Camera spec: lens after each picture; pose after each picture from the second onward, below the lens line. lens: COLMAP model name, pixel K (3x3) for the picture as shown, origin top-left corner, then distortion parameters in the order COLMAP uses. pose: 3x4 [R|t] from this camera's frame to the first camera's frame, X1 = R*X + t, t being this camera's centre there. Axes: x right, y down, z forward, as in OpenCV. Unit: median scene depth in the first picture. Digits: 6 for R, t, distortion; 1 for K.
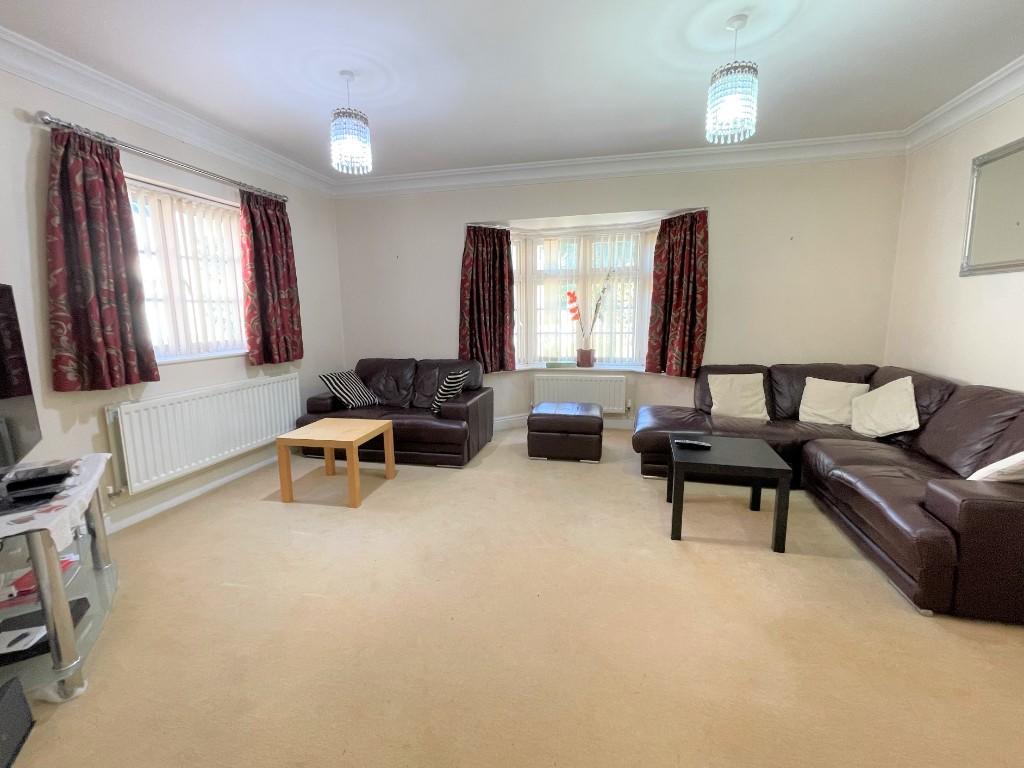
lens RADIAL K [[419.0, 0, 512.0], [0, 419.0, 384.0], [0, 0, 1]] dist [-0.002105, 0.000417]
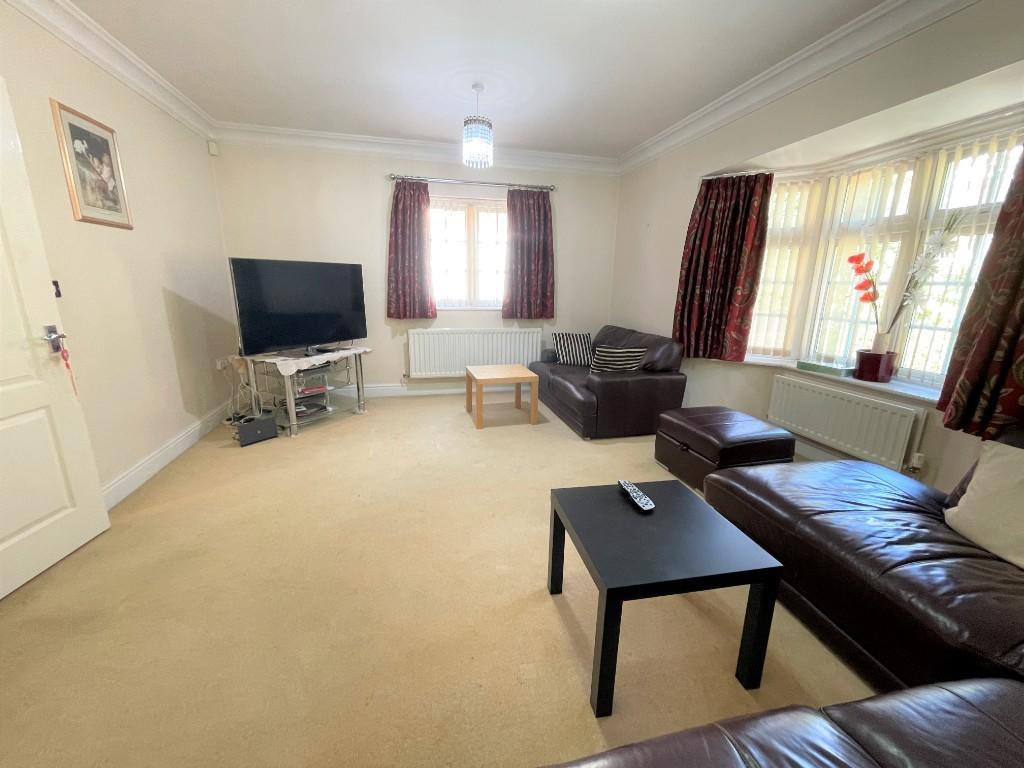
lens RADIAL K [[392.4, 0, 512.0], [0, 392.4, 384.0], [0, 0, 1]] dist [-0.001052, 0.000079]
pose [[0.481845, 0.239269, -0.842956, 0.459514], [-0.168365, 0.969353, 0.178907, -0.056656], [0.859929, 0.055719, 0.507363, 0.293353]]
